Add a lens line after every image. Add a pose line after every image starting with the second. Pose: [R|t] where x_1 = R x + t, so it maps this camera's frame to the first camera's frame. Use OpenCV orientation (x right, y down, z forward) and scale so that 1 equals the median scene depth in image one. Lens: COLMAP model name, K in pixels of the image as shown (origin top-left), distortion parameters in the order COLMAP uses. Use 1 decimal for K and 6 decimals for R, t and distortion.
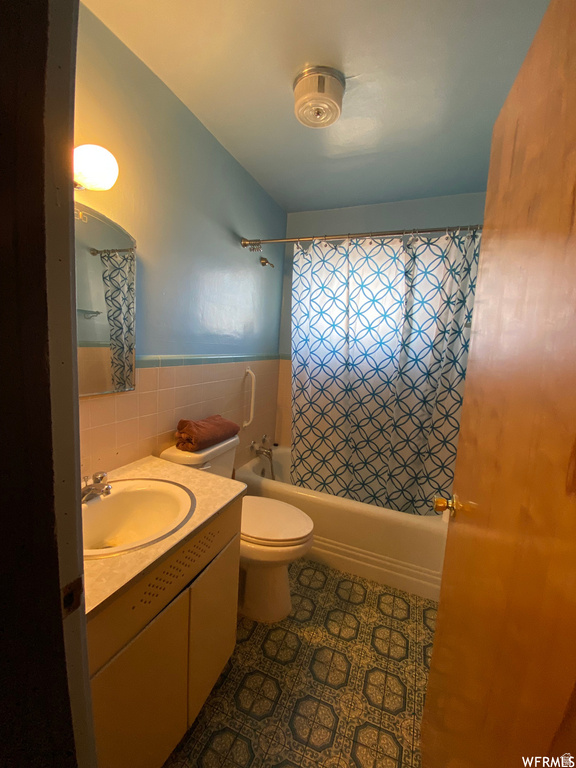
lens RADIAL K [[312.0, 0, 290.1], [0, 312.0, 382.6], [0, 0, 1]] dist [0.004187, -0.002643]
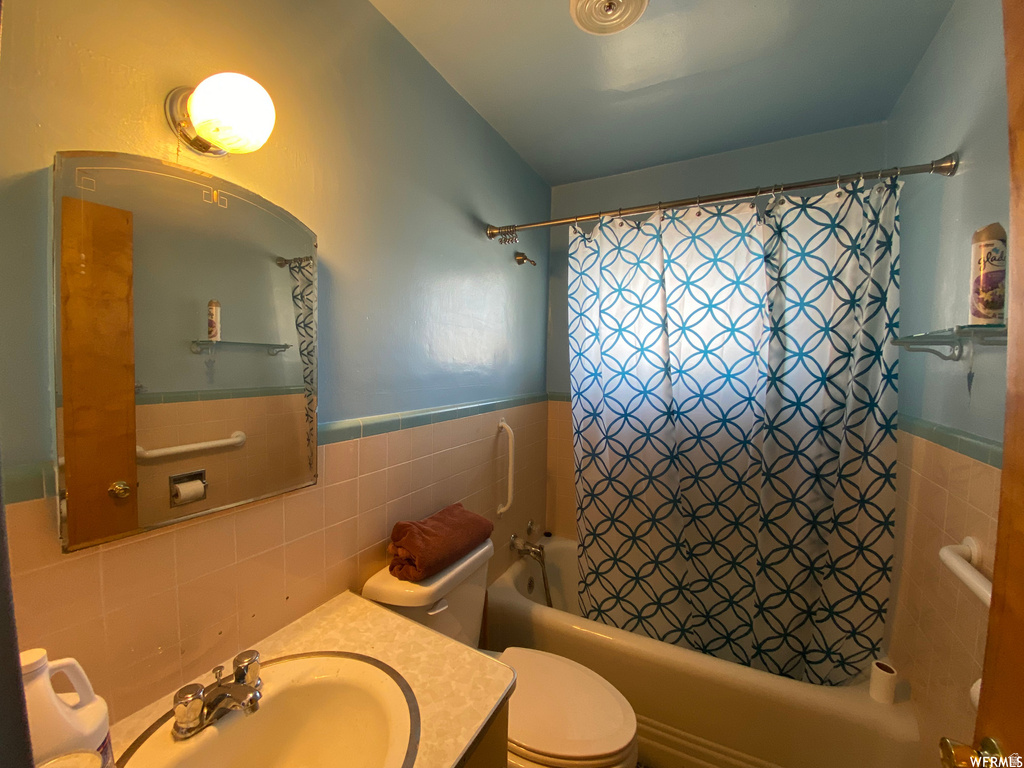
lens RADIAL K [[416.0, 0, 508.7], [0, 416.0, 381.3], [0, 0, 1]] dist [0.004187, -0.002643]
pose [[0.994126, -0.042634, -0.099477, -0.040046], [0.033812, 0.995481, -0.088740, -0.059844], [0.102811, 0.084855, 0.991075, 0.176558]]
